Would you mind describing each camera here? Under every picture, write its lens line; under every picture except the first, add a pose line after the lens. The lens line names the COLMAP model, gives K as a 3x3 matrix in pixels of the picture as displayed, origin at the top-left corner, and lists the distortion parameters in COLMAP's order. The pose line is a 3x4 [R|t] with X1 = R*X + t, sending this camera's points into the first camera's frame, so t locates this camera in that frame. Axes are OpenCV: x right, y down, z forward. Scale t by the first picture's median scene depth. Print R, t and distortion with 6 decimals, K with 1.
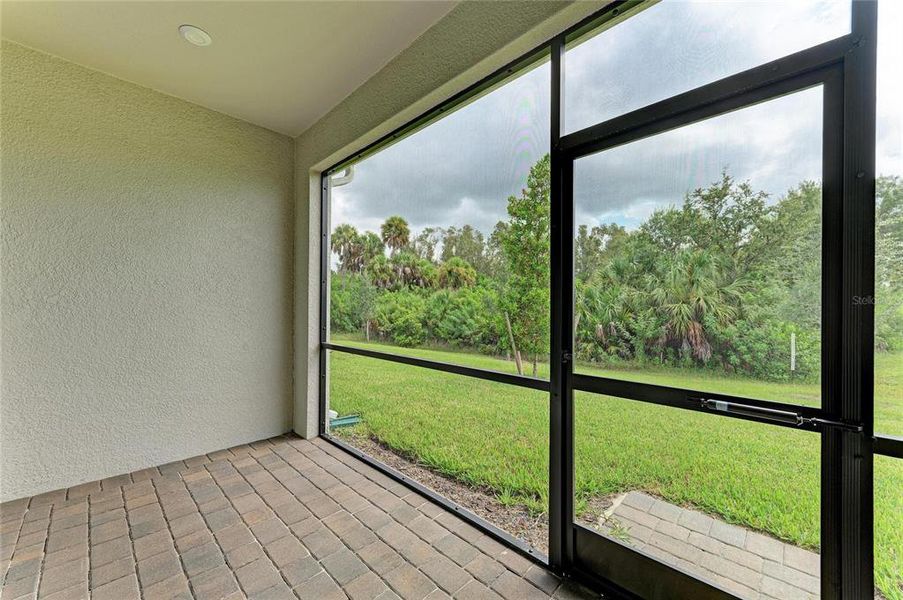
lens RADIAL K [[359.2, 0, 452.8], [0, 359.2, 305.6], [0, 0, 1]] dist [0.008396, -0.000007]
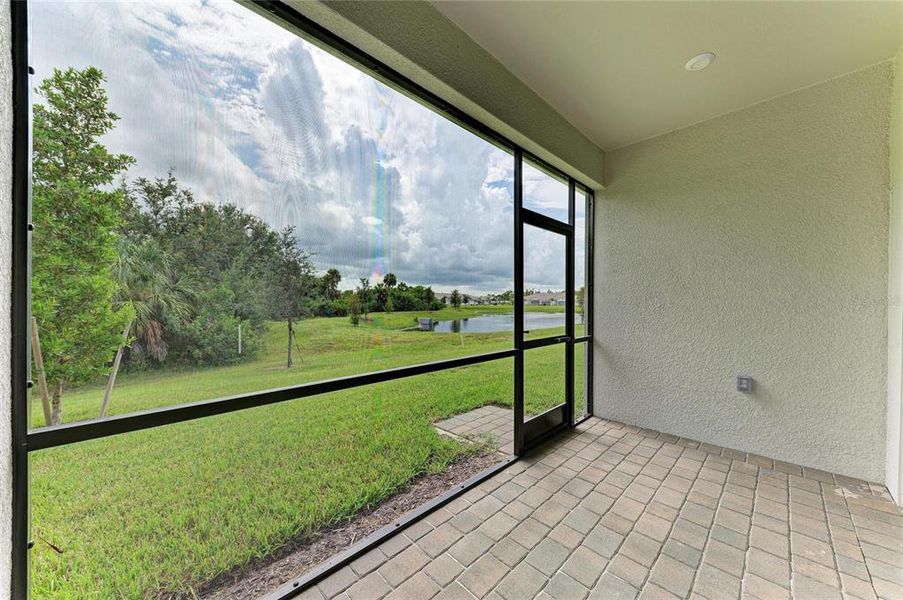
lens RADIAL K [[341.6, 0, 451.5], [0, 341.6, 300.0], [0, 0, 1]] dist [0.001477, 0.000024]
pose [[-0.019924, 0.005927, 0.999784, -0.933615], [0.003700, 0.999976, -0.005854, -0.002411], [-0.999795, 0.003583, -0.019945, 0.948202]]
